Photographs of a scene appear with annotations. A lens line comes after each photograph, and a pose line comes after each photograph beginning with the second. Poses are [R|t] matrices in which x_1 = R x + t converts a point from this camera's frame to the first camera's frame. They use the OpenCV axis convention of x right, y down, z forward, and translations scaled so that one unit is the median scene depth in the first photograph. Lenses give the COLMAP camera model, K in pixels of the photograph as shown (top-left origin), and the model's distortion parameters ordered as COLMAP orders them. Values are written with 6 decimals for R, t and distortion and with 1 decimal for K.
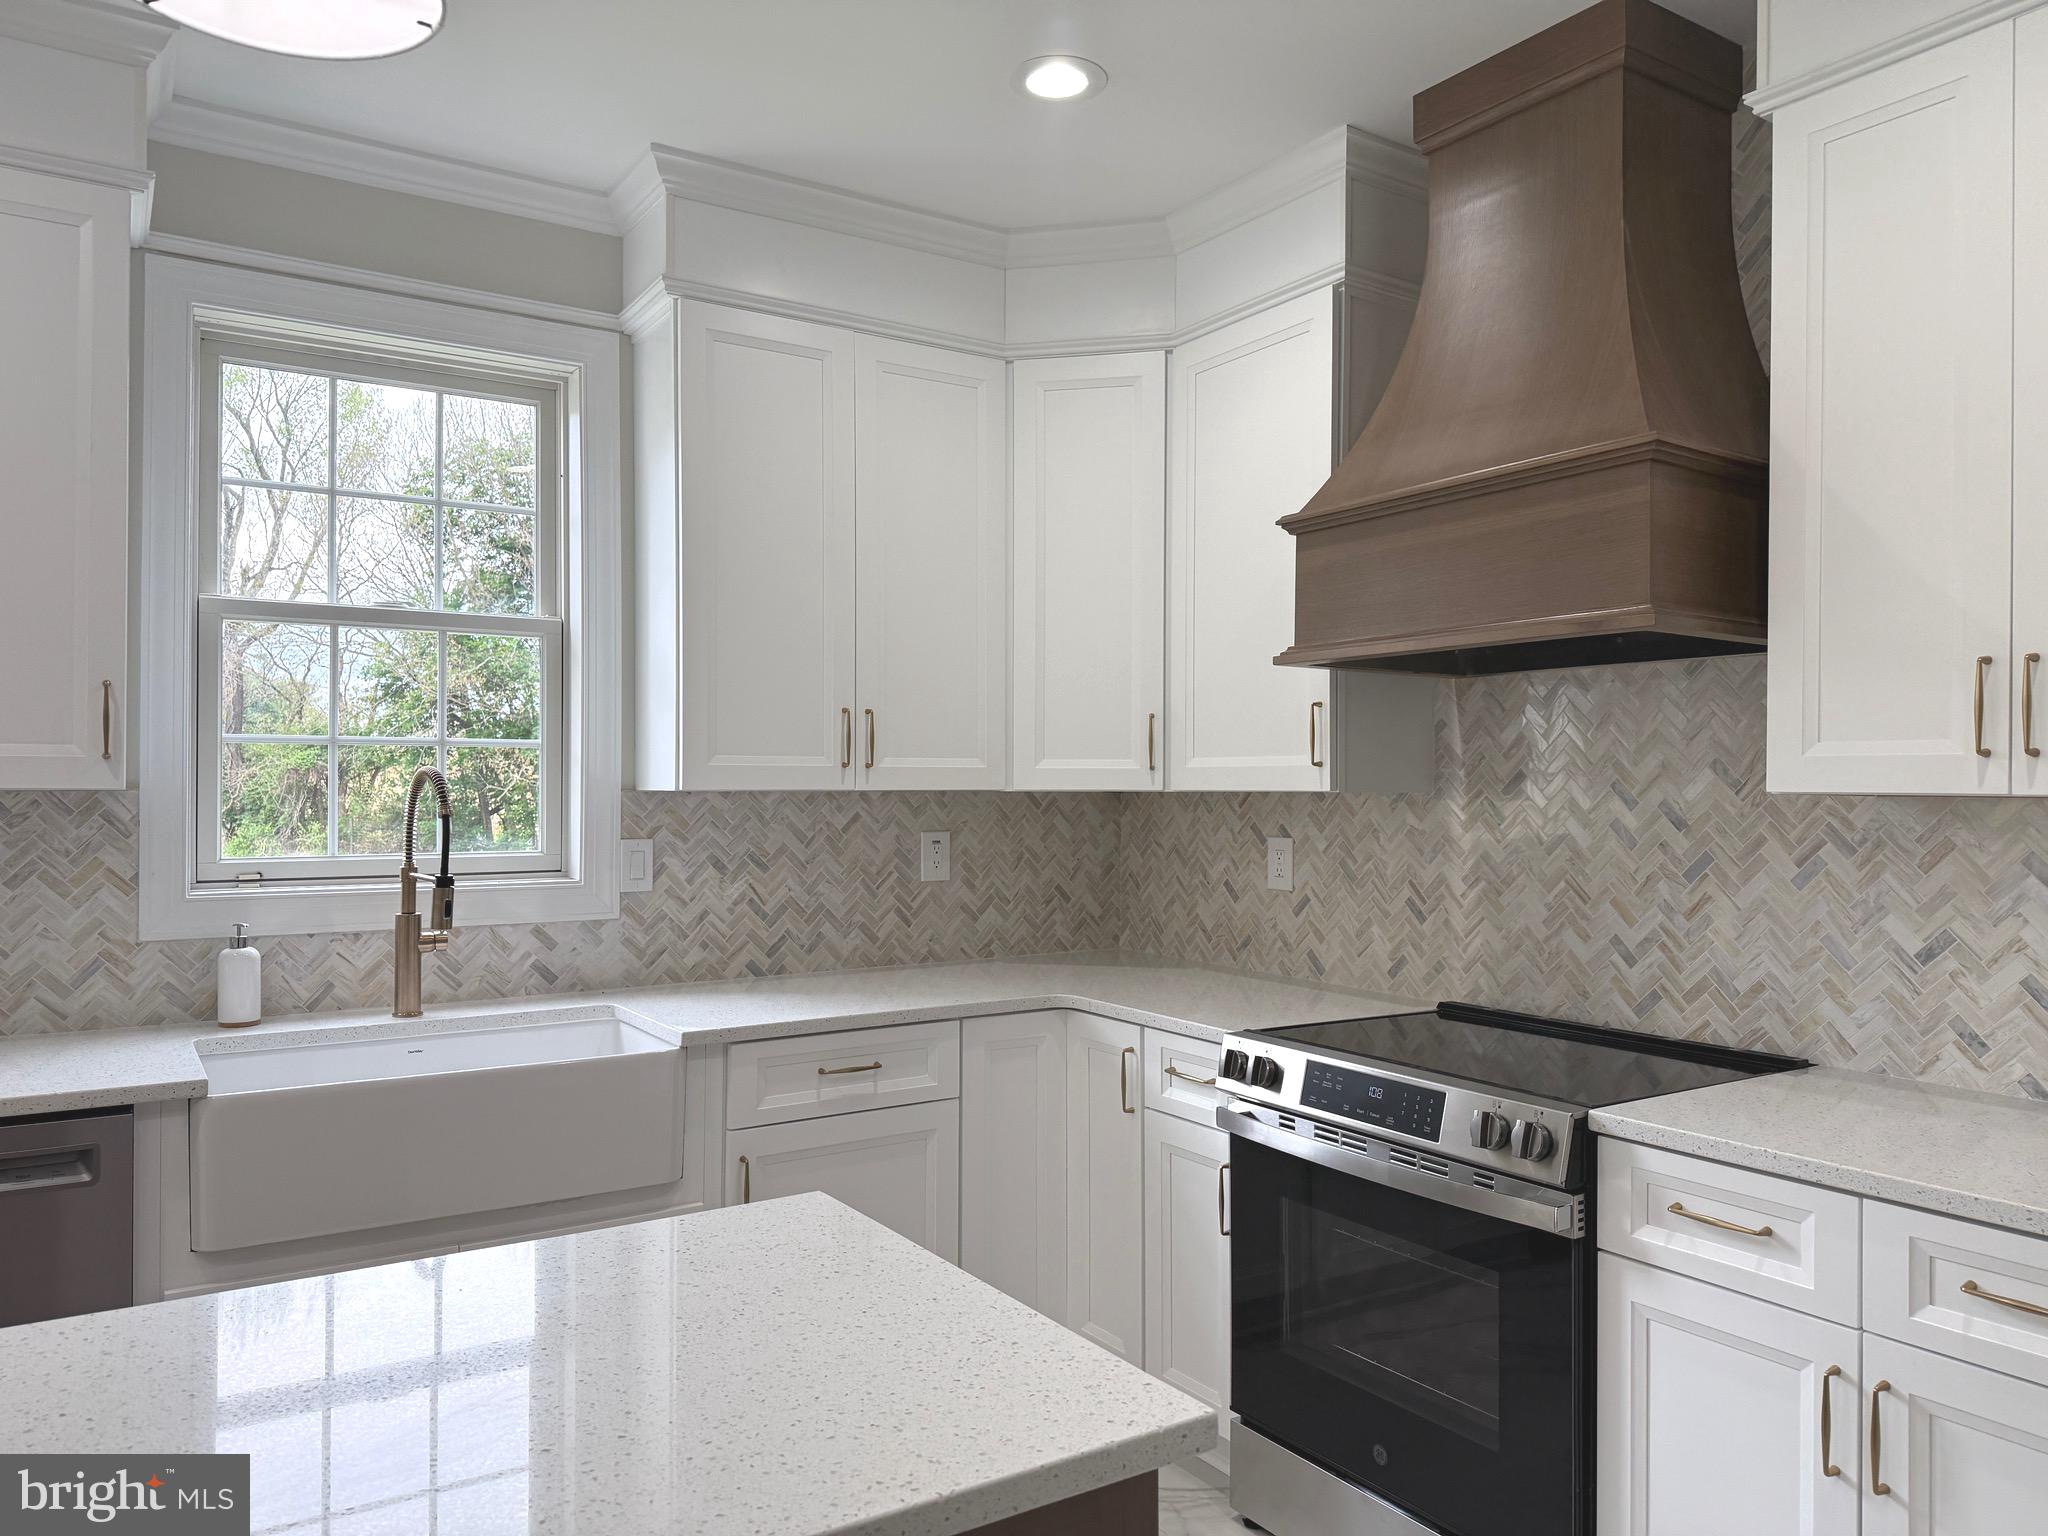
lens RADIAL K [[1430.7, 0, 1005.9], [0, 1430.7, 780.2], [0, 0, 1]] dist [0.043181, -0.042819]
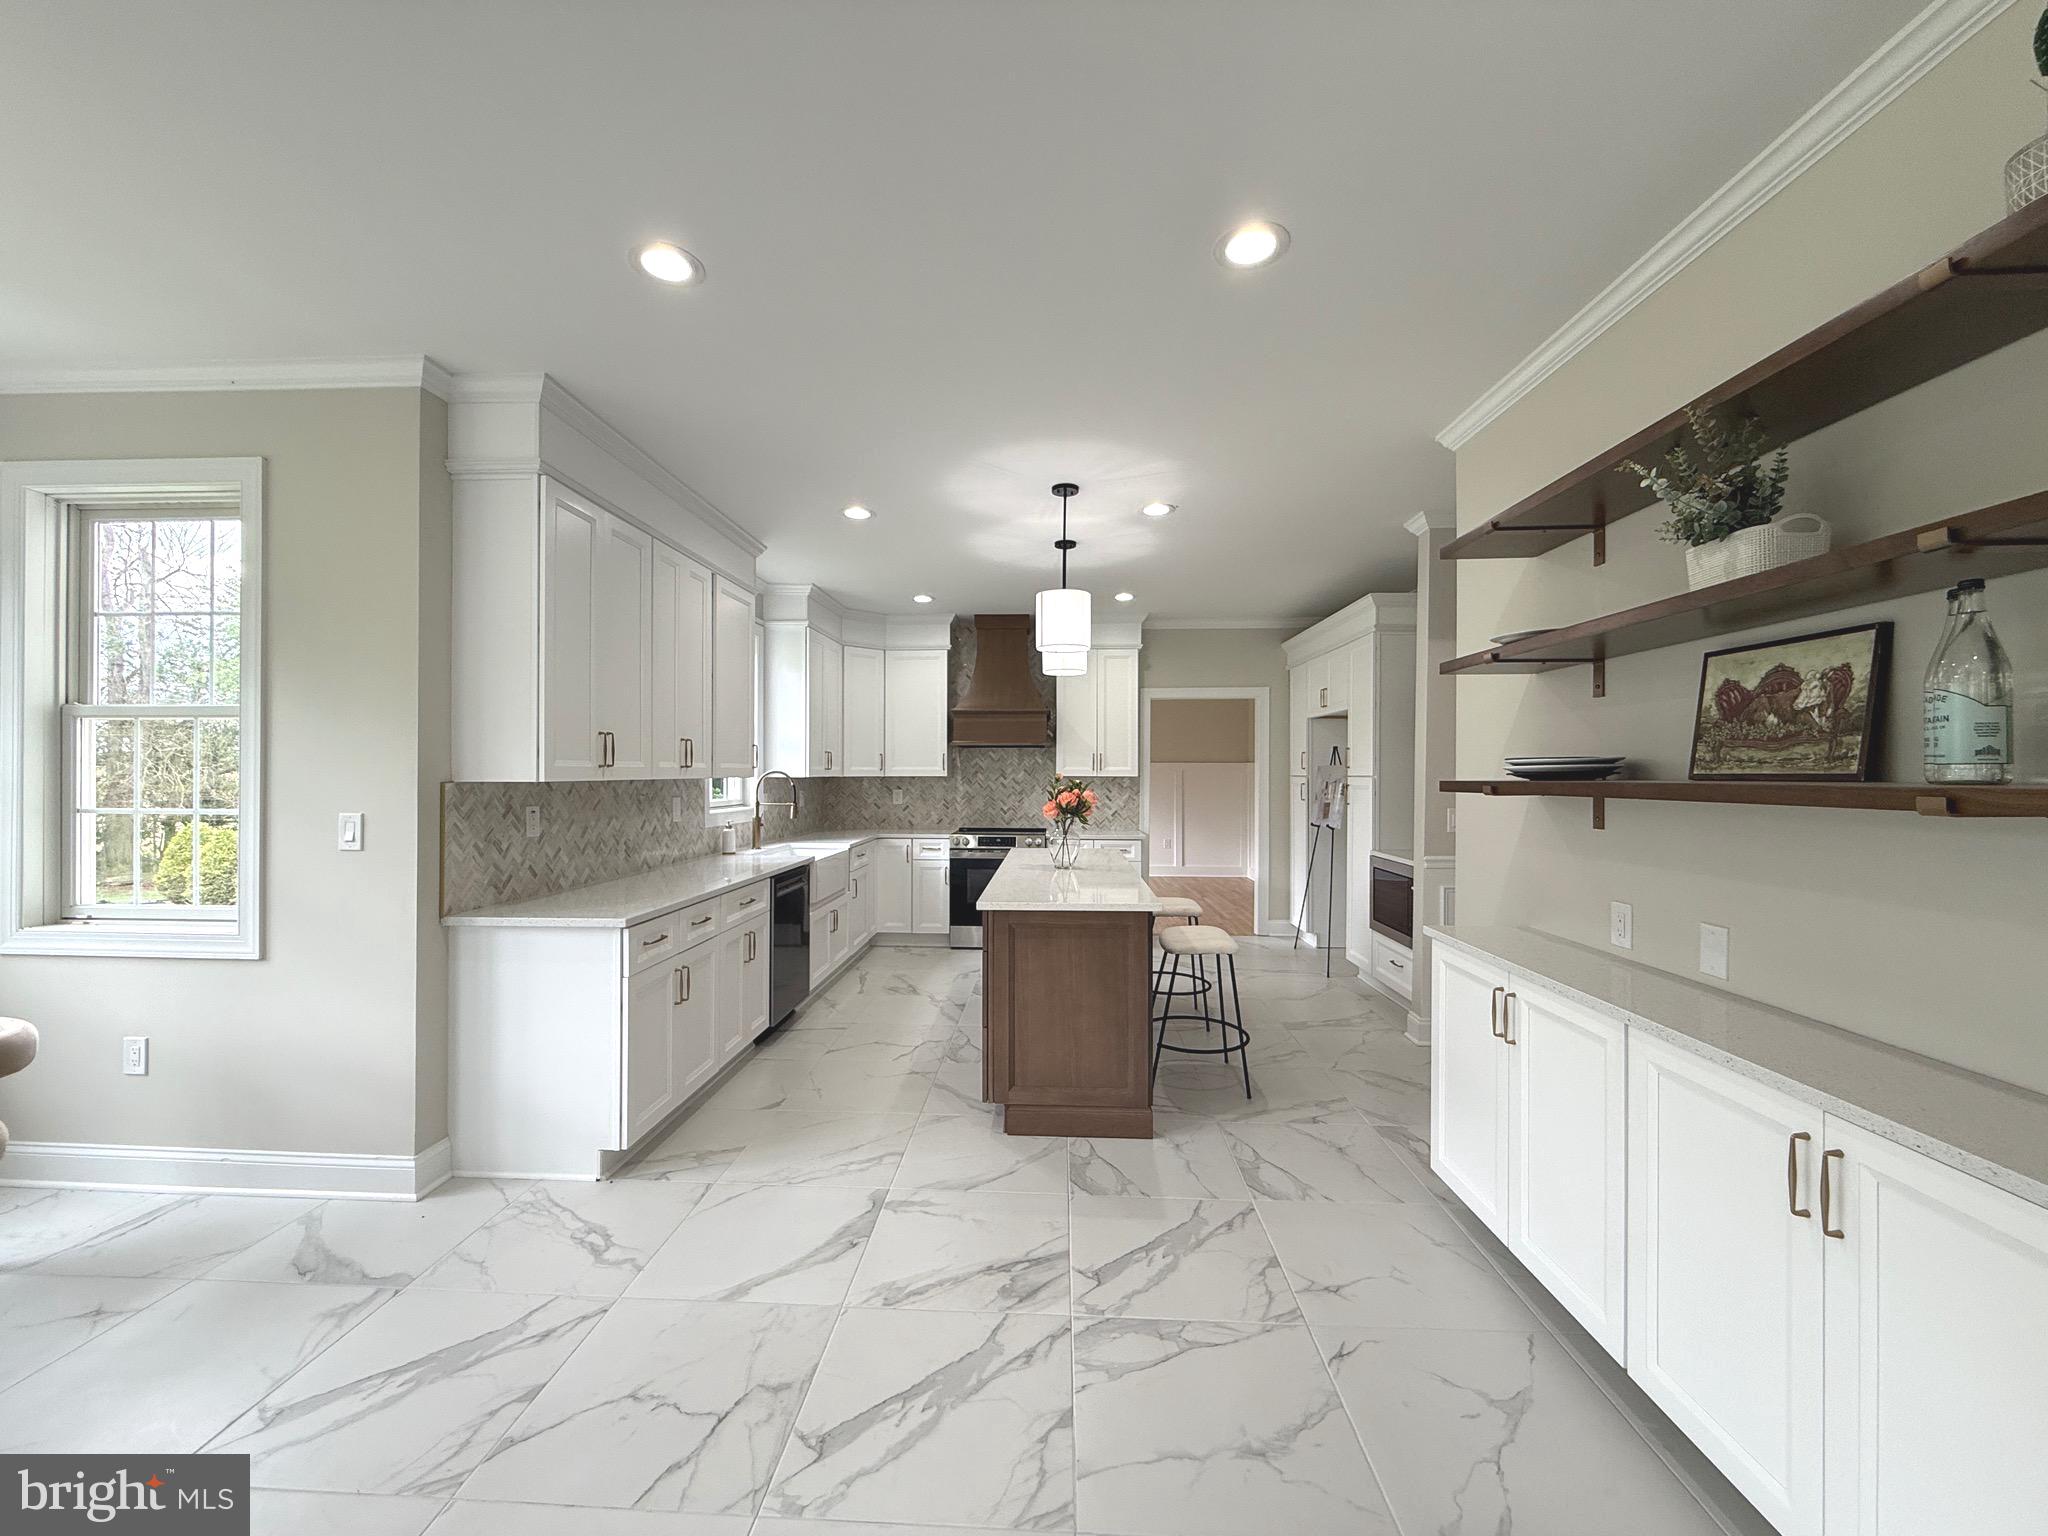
lens RADIAL K [[814.1, 0, 1019.4], [0, 814.1, 771.3], [0, 0, 1]] dist [0.003393, -0.000818]
pose [[0.588124, -0.000096, 0.808771, -1.462749], [-0.002444, 0.999995, 0.001896, -0.011044], [-0.808767, -0.003092, 0.588121, -0.489717]]
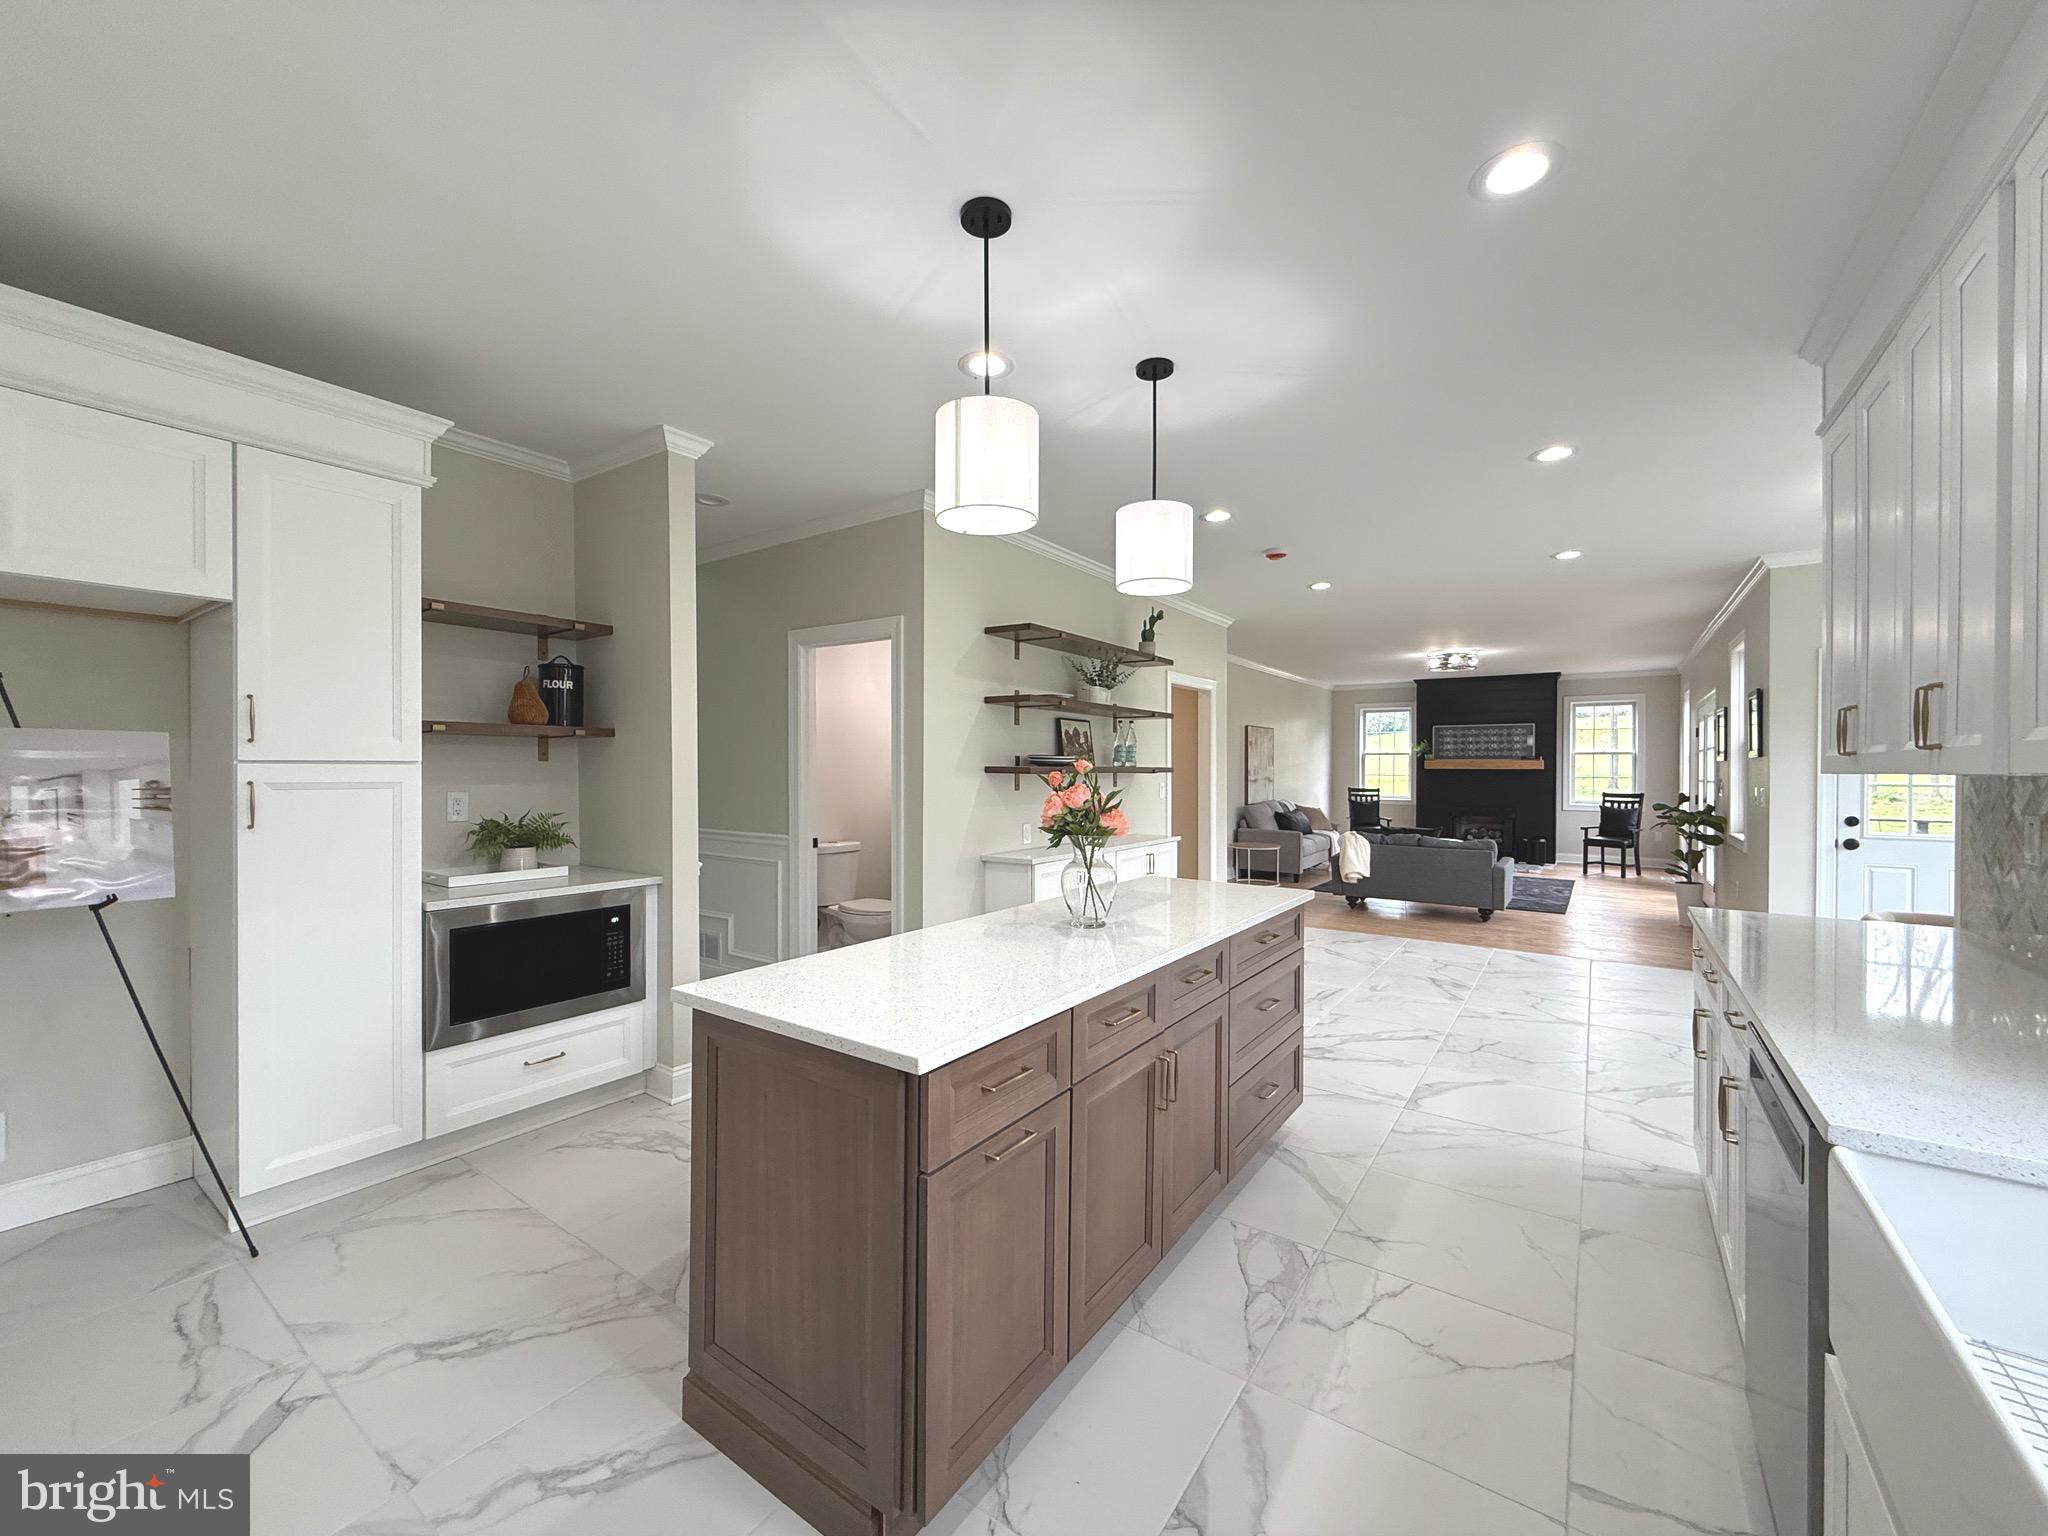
lens RADIAL K [[814.1, 0, 1026.7], [0, 814.1, 774.0], [0, 0, 1]] dist [0.003393, -0.000818]
pose [[-0.928070, -0.004042, -0.372383, 0.037991], [-0.005690, 0.999978, 0.003328, 0.006531], [0.372362, 0.005208, -0.928073, 0.957776]]
